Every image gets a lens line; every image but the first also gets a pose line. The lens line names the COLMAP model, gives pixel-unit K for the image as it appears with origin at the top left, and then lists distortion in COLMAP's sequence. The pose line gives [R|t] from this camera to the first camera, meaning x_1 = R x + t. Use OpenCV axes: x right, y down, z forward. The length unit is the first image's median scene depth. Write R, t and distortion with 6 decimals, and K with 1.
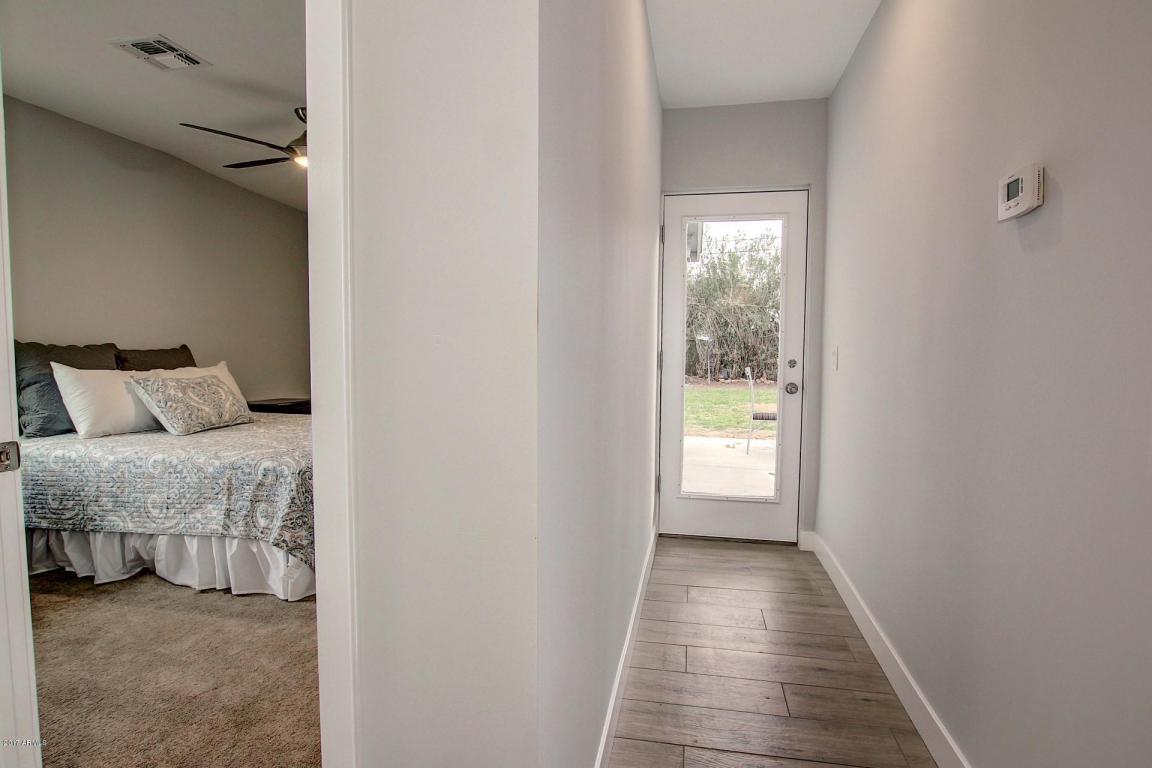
lens RADIAL K [[568.7, 0, 561.0], [0, 568.7, 385.3], [0, 0, 1]] dist [-0.025473, 0.000449]
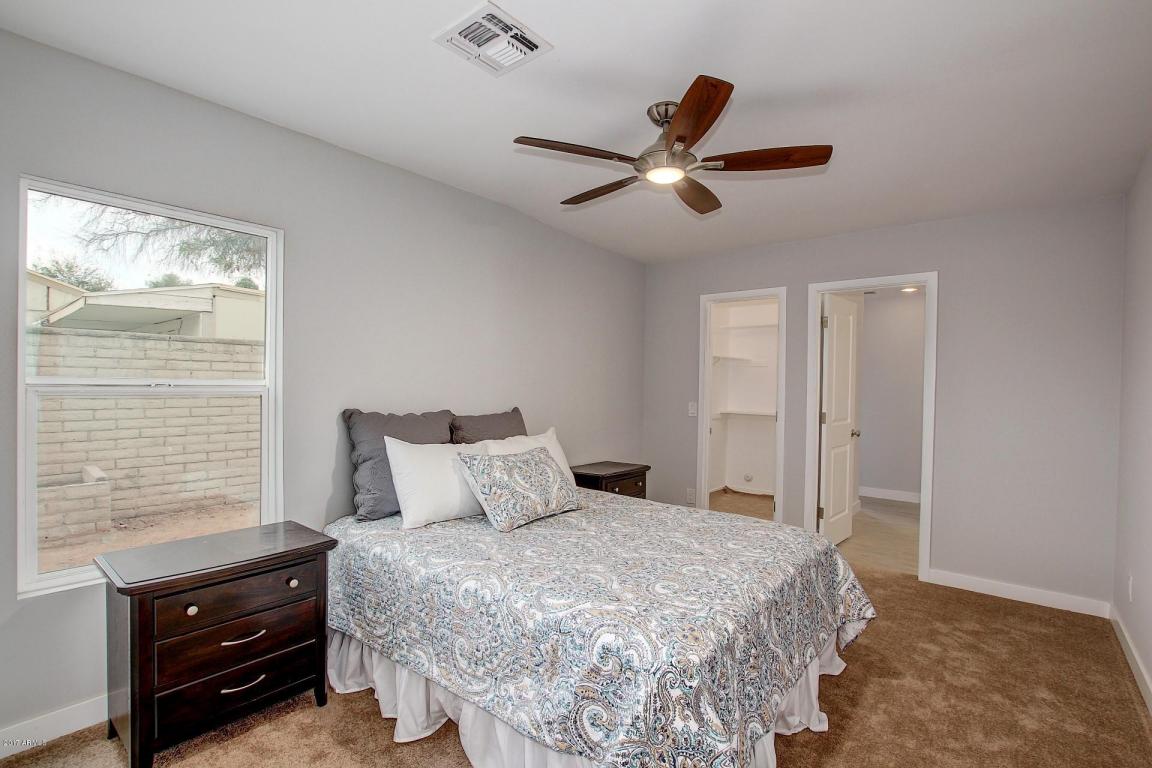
lens RADIAL K [[539.1, 0, 578.3], [0, 539.1, 389.6], [0, 0, 1]] dist [-0.026514, 0.003175]
pose [[0.882140, 0.007913, -0.470920, -0.256413], [-0.036928, 0.997943, -0.052407, -0.092747], [0.469537, 0.063621, 0.880618, 0.418696]]
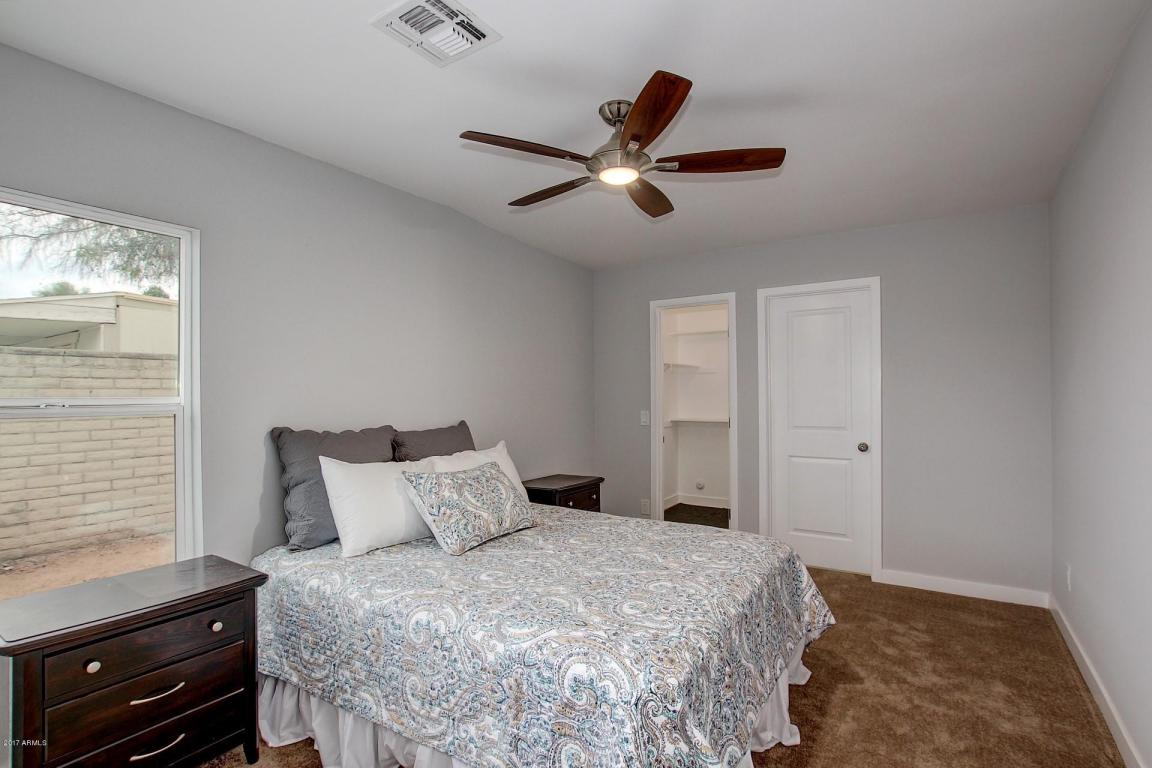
lens RADIAL K [[552.7, 0, 580.8], [0, 552.7, 390.1], [0, 0, 1]] dist [-0.029750, 0.004732]
pose [[0.926888, -0.019388, -0.374837, -0.282517], [-0.008352, 0.997352, -0.072241, -0.093532], [0.375245, 0.070090, 0.924272, 0.433774]]
